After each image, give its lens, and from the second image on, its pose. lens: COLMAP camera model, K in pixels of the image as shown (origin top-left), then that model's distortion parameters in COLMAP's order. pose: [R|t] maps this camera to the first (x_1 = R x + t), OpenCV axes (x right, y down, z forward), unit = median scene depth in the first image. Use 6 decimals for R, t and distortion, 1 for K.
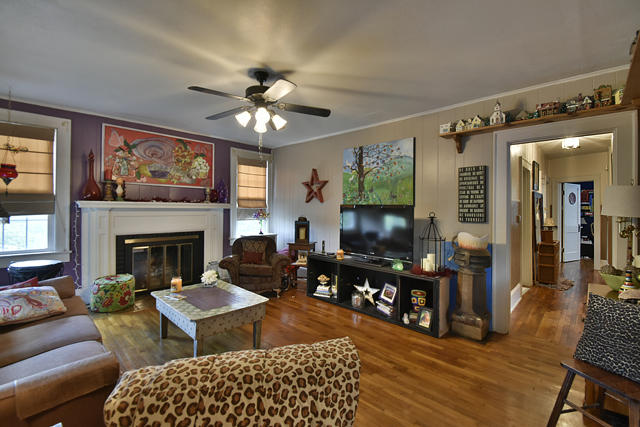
lens RADIAL K [[285.2, 0, 330.4], [0, 285.2, 210.3], [0, 0, 1]] dist [0.003728, -0.000081]
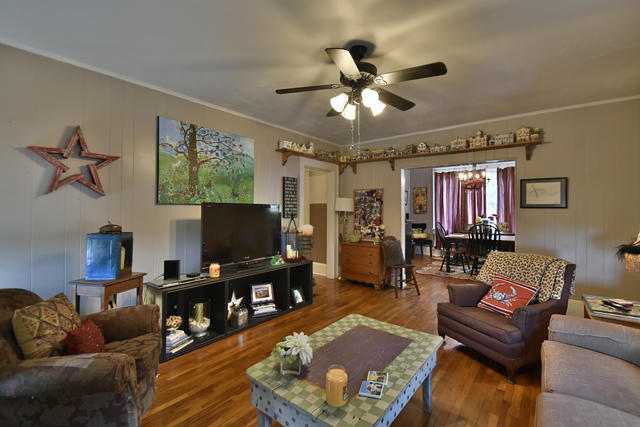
lens RADIAL K [[285.2, 0, 322.1], [0, 285.2, 209.3], [0, 0, 1]] dist [0.003728, -0.000081]
pose [[-0.083691, -0.006722, 0.996469, -0.700099], [0.004990, 0.999962, 0.007165, -0.006384], [-0.996479, 0.005572, -0.083655, 0.764755]]
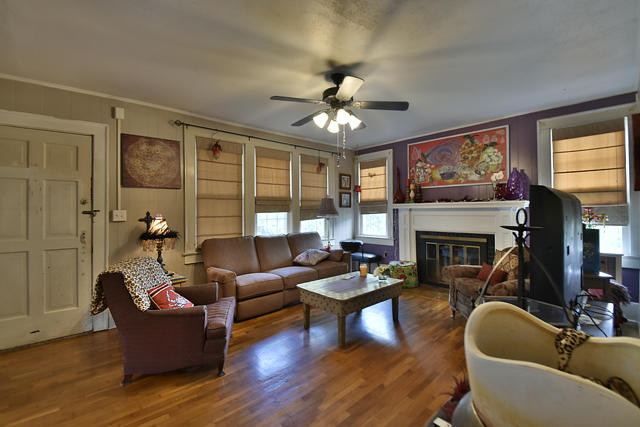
lens RADIAL K [[285.2, 0, 321.0], [0, 285.2, 210.8], [0, 0, 1]] dist [0.003728, -0.000081]
pose [[-0.071310, -0.005565, -0.997439, 0.505951], [0.002387, 0.999981, -0.005750, 0.007156], [0.997451, -0.002791, -0.071296, 0.654840]]
